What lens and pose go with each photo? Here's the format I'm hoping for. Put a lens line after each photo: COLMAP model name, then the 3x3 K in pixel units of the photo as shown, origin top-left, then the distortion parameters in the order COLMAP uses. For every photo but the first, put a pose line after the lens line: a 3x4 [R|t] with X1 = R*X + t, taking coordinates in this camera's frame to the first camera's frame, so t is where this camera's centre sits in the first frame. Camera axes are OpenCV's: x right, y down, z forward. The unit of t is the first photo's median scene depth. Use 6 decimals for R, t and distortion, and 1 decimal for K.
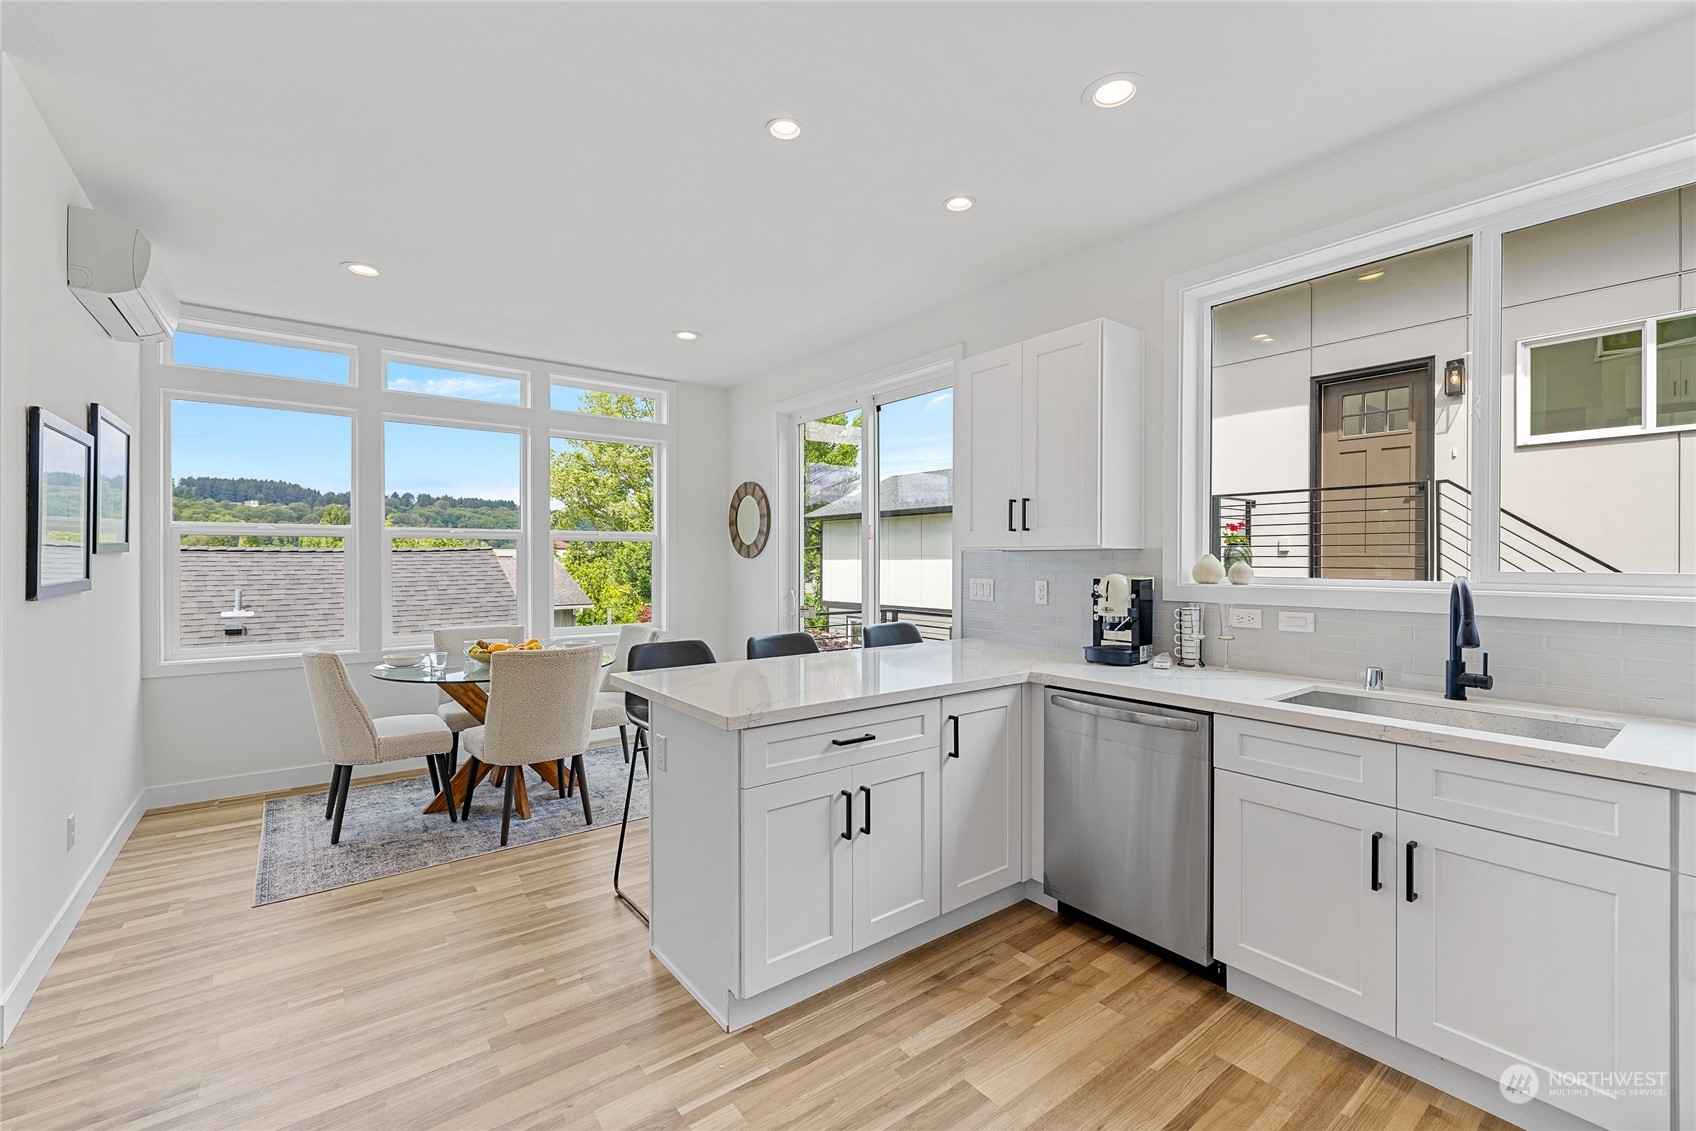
lens RADIAL K [[720.3, 0, 855.6], [0, 720.3, 566.6], [0, 0, 1]] dist [0.000624, 0.000038]
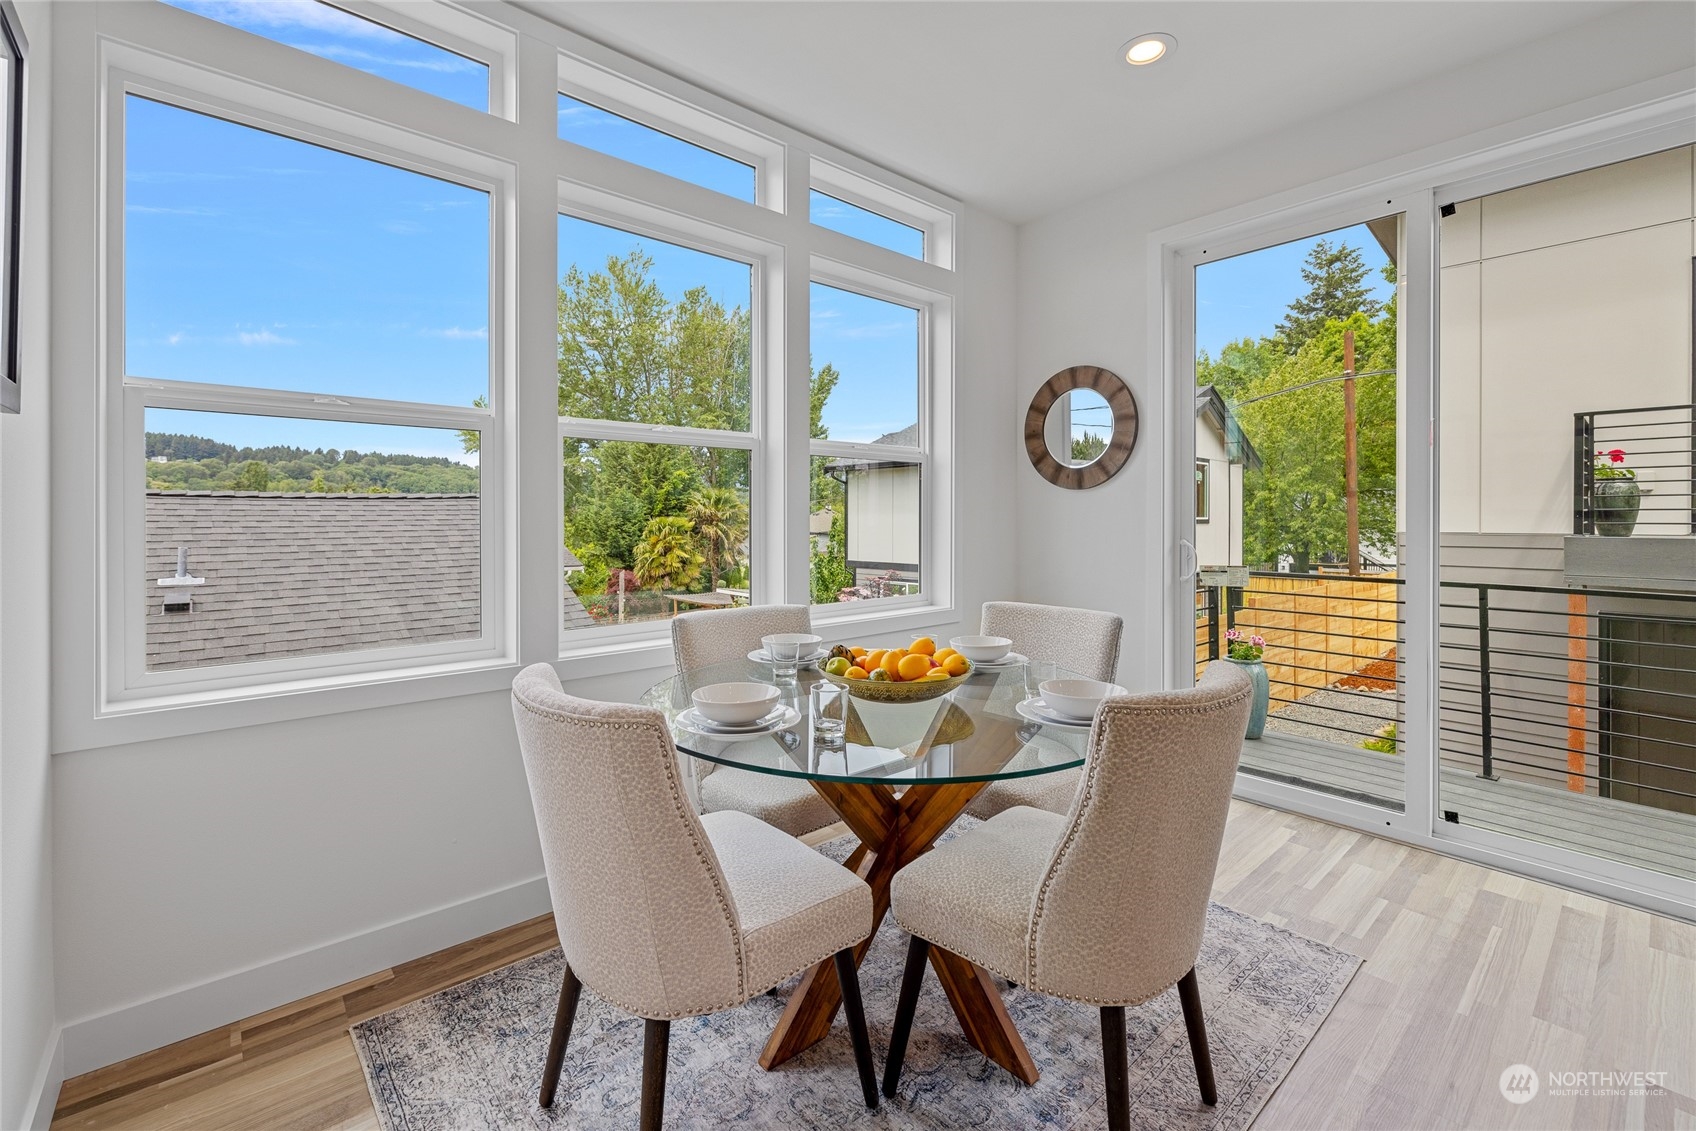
lens RADIAL K [[737.4, 0, 850.6], [0, 737.4, 520.9], [0, 0, 1]] dist [0.003862, 0.000617]
pose [[0.998568, -0.002164, 0.053447, -0.384710], [0.002474, 0.999980, -0.005743, 0.019136], [-0.053433, 0.005867, 0.998554, 0.381606]]
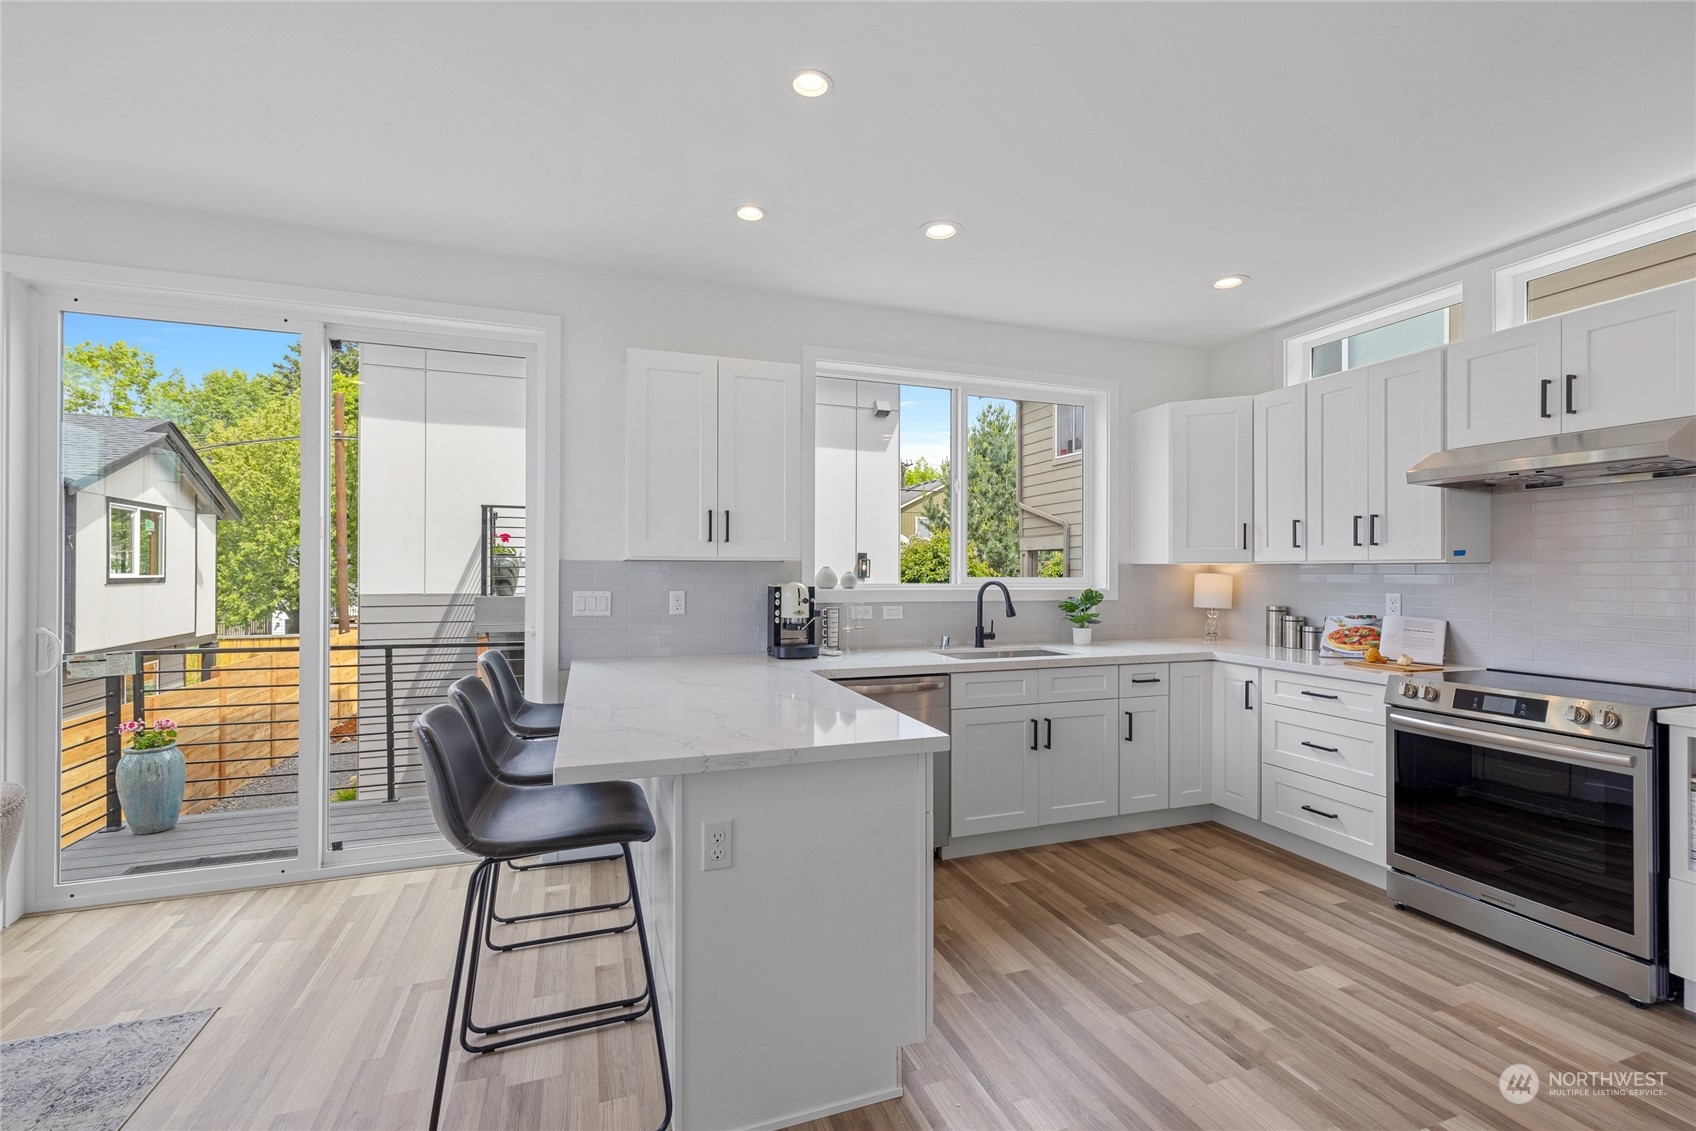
lens RADIAL K [[720.3, 0, 855.6], [0, 720.3, 566.6], [0, 0, 1]] dist [0.000624, 0.000038]
pose [[0.313294, 0.005996, 0.949637, -0.380410], [0.005520, 0.999952, -0.008135, -0.002917], [-0.949640, 0.007791, 0.313246, 0.275960]]
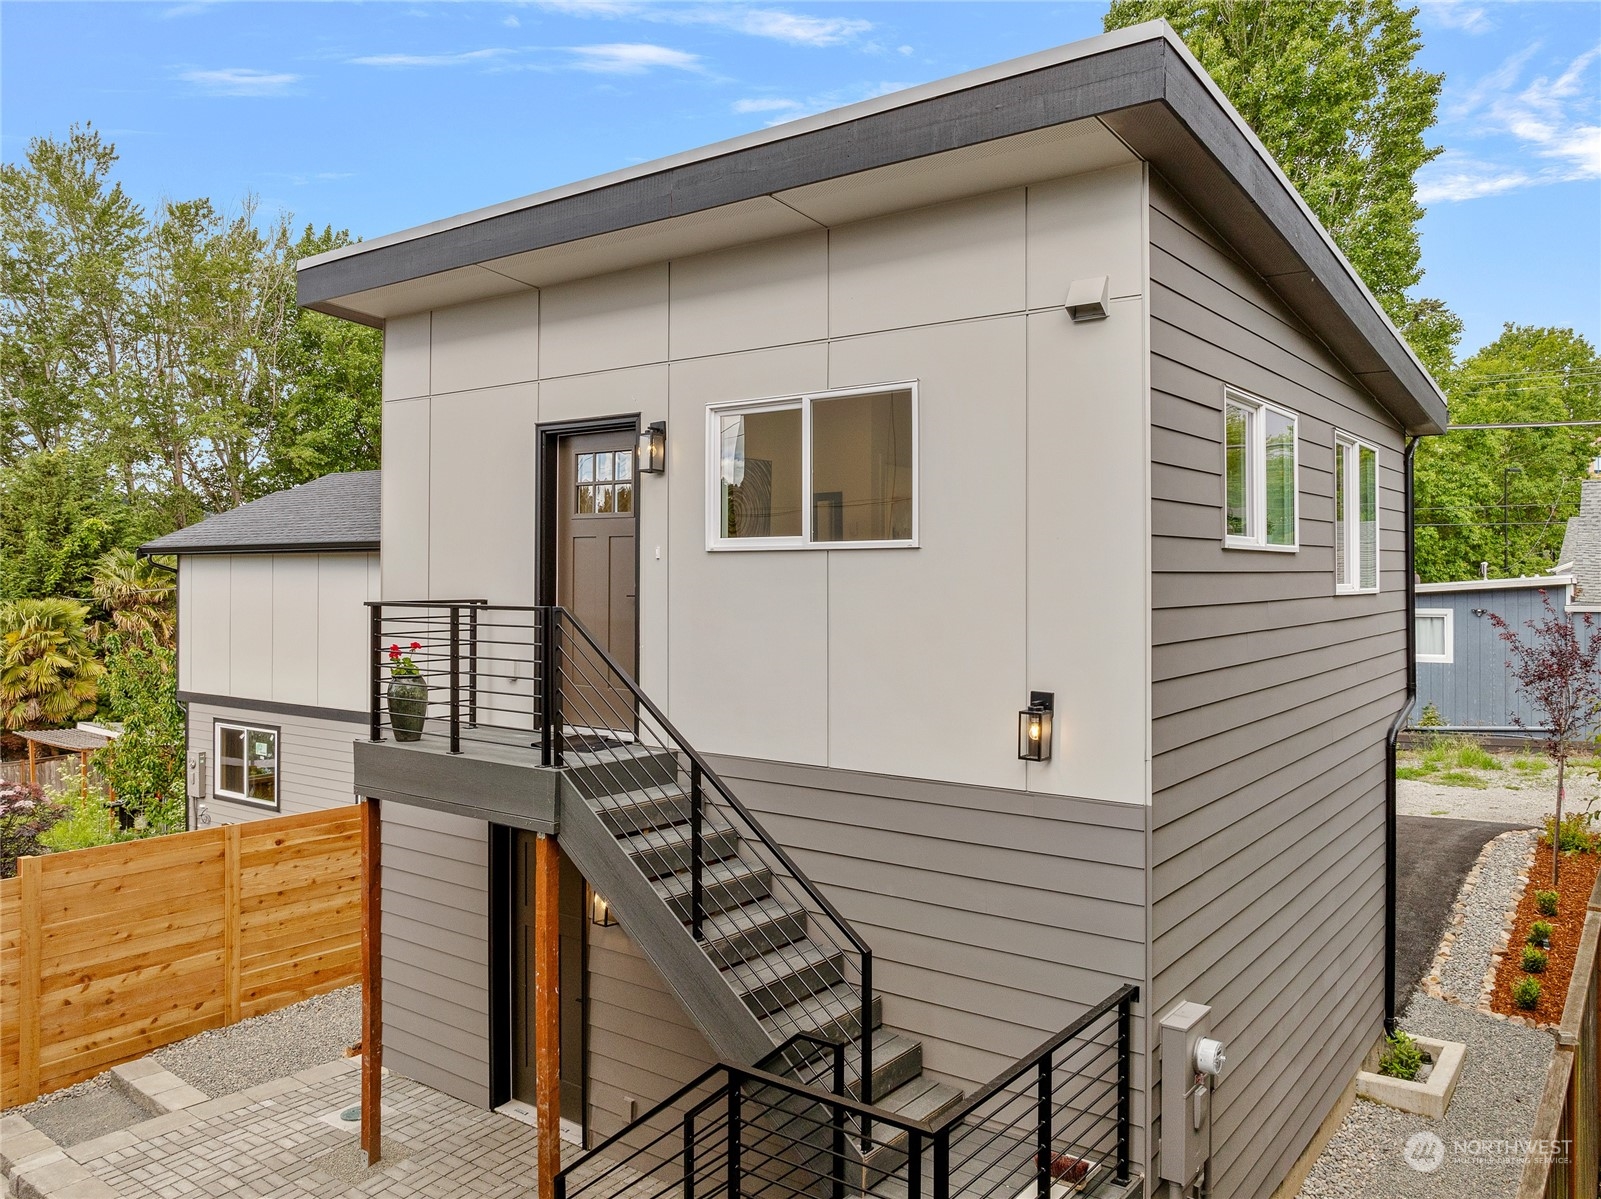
lens RADIAL K [[1191.4, 0, 799.1], [0, 1191.4, 559.3], [0, 0, 1]] dist [-0.011773, -0.005854]
pose [[0.968316, 0.001389, 0.249725, 0.804471], [0.003519, 0.999809, -0.019204, -0.153813], [-0.249705, 0.019475, 0.968126, -0.197155]]
